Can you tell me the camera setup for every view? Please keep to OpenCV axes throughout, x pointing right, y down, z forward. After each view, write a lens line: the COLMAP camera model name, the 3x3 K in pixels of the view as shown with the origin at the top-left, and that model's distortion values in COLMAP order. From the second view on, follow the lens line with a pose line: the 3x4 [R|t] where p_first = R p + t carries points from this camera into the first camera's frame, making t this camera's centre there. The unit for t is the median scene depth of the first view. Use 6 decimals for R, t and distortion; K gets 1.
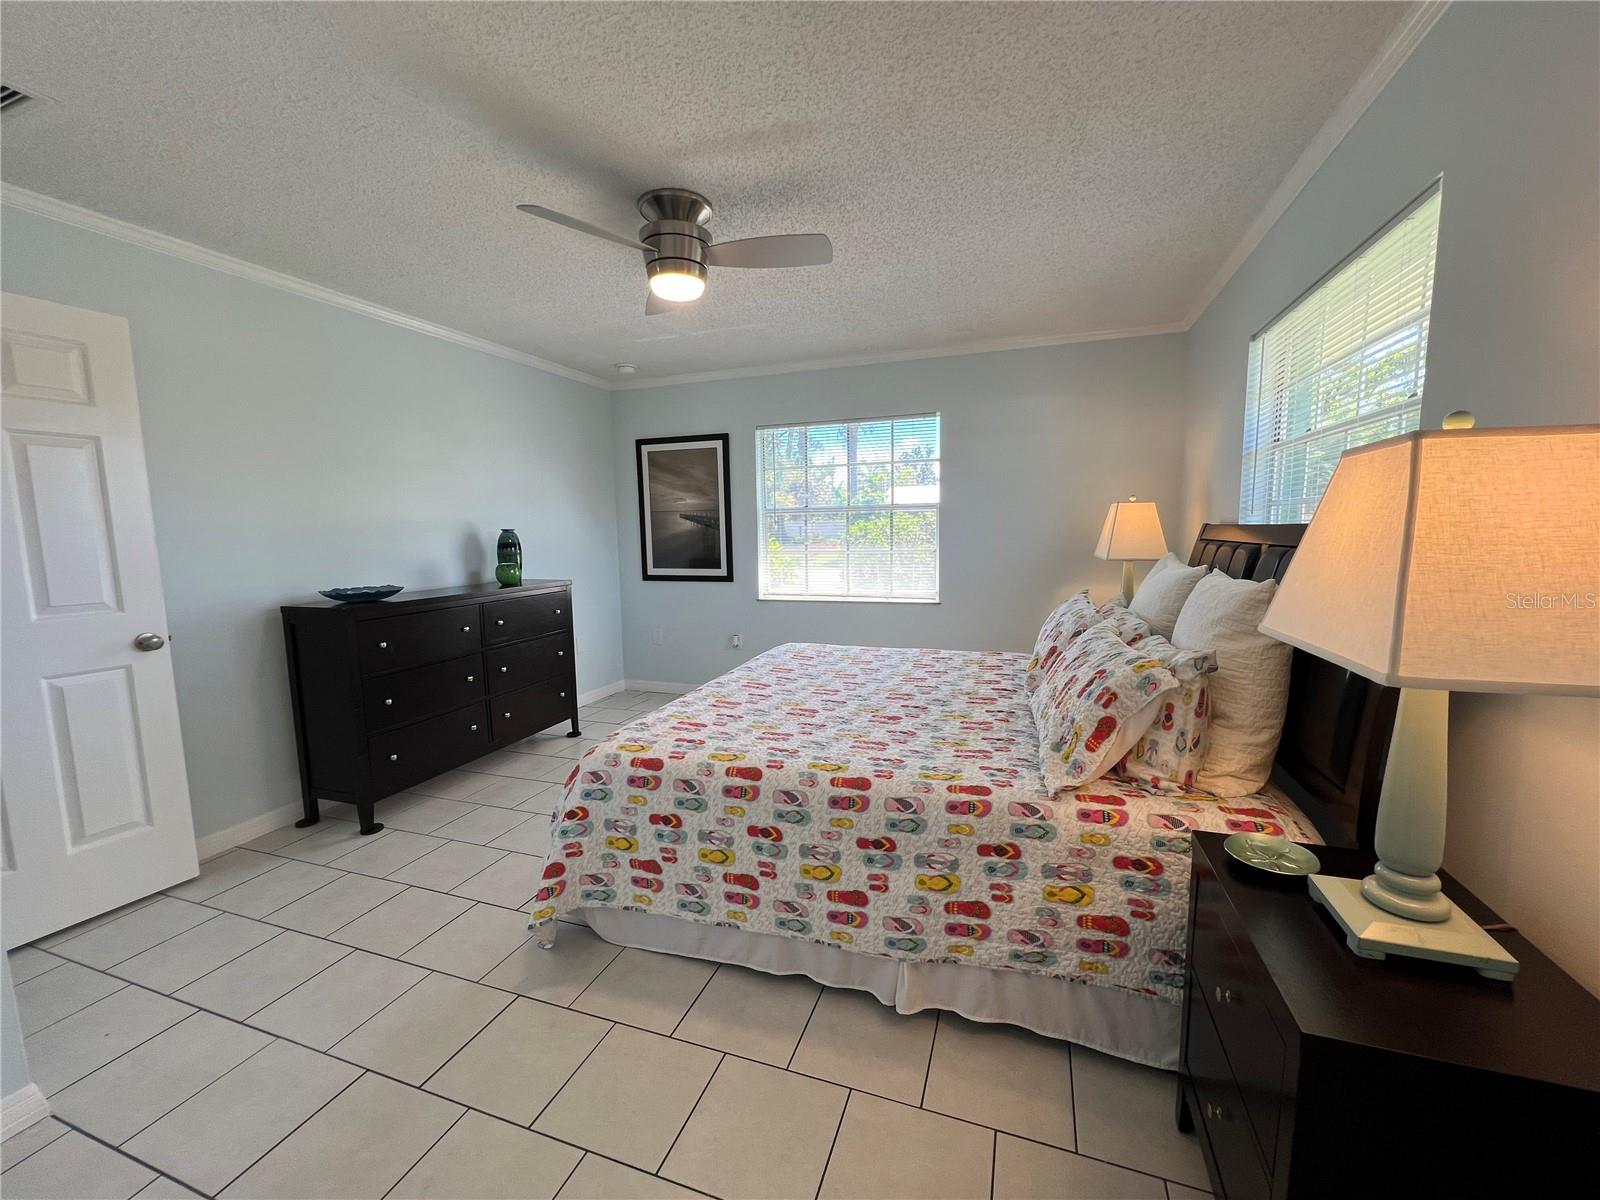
lens RADIAL K [[645.0, 0, 797.9], [0, 645.0, 602.4], [0, 0, 1]] dist [-0.003458, -0.000121]
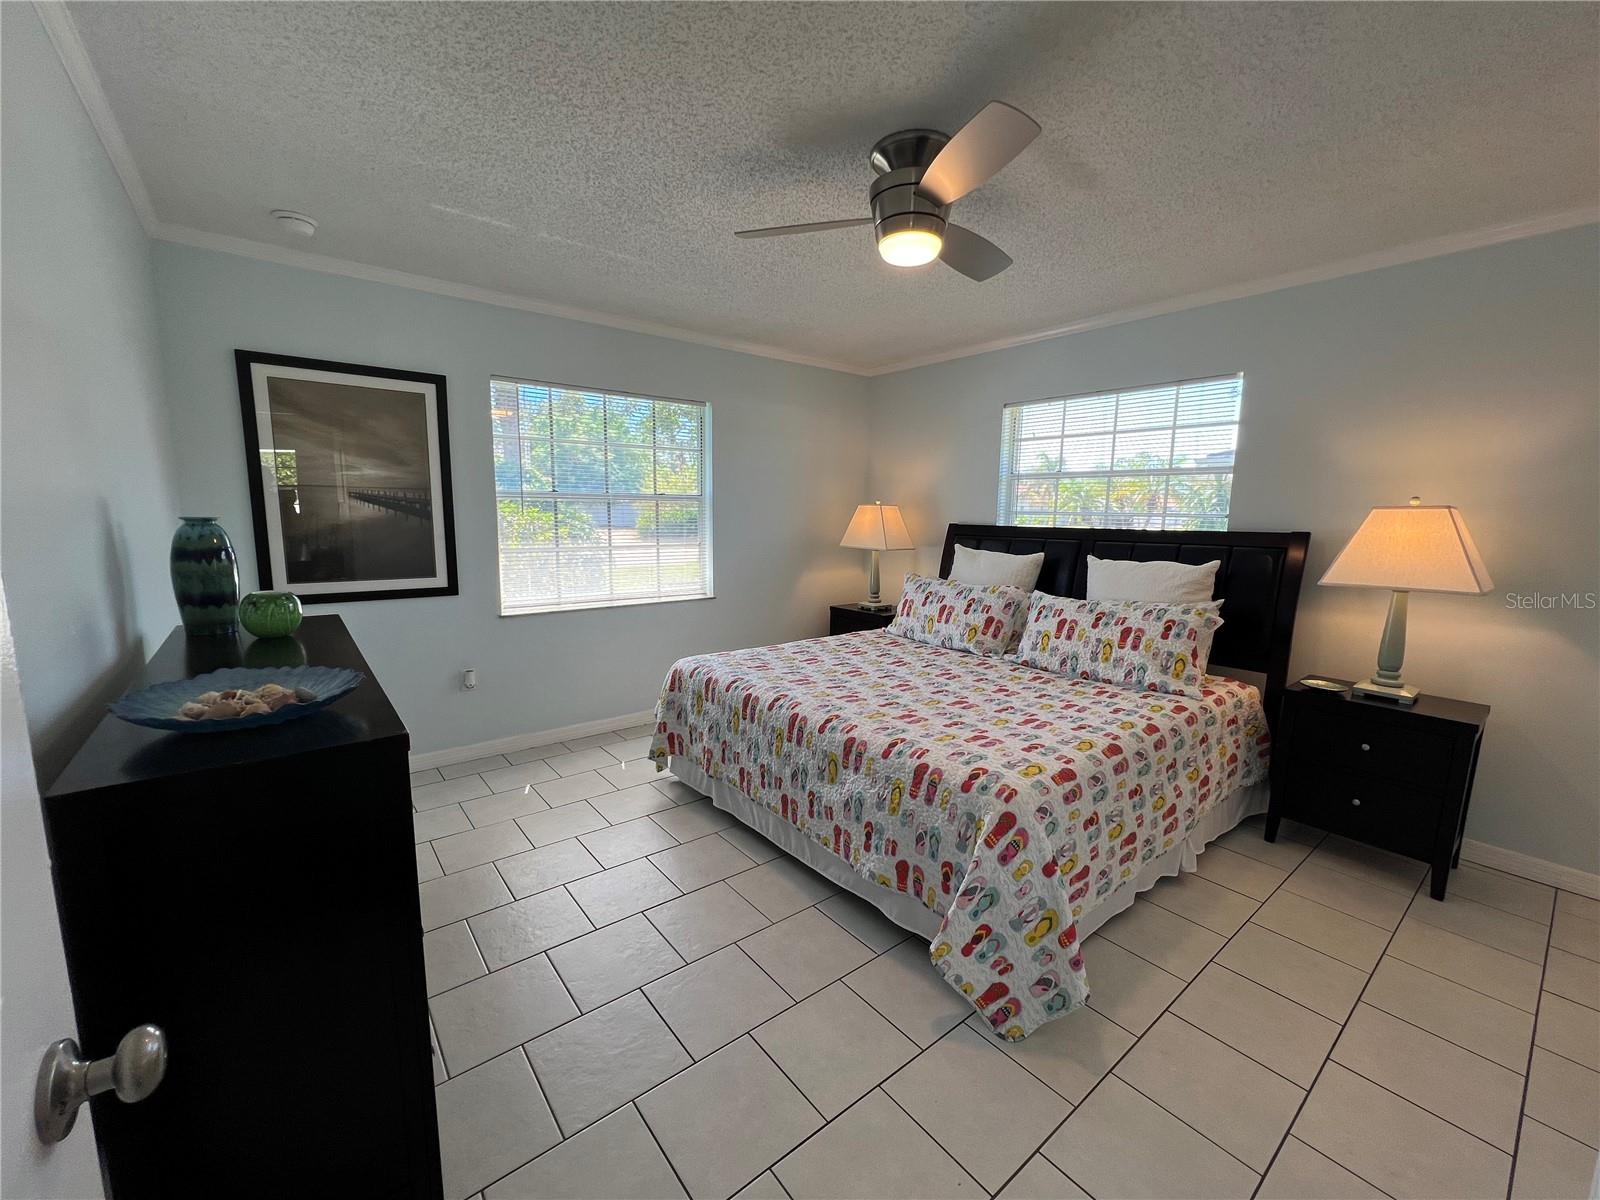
lens RADIAL K [[645.0, 0, 801.6], [0, 645.0, 602.5], [0, 0, 1]] dist [-0.003458, -0.000121]
pose [[0.523974, -0.097203, 0.846169, -0.501288], [0.074703, 0.994883, 0.068028, -0.043702], [-0.848452, 0.027566, 0.528554, 0.329639]]
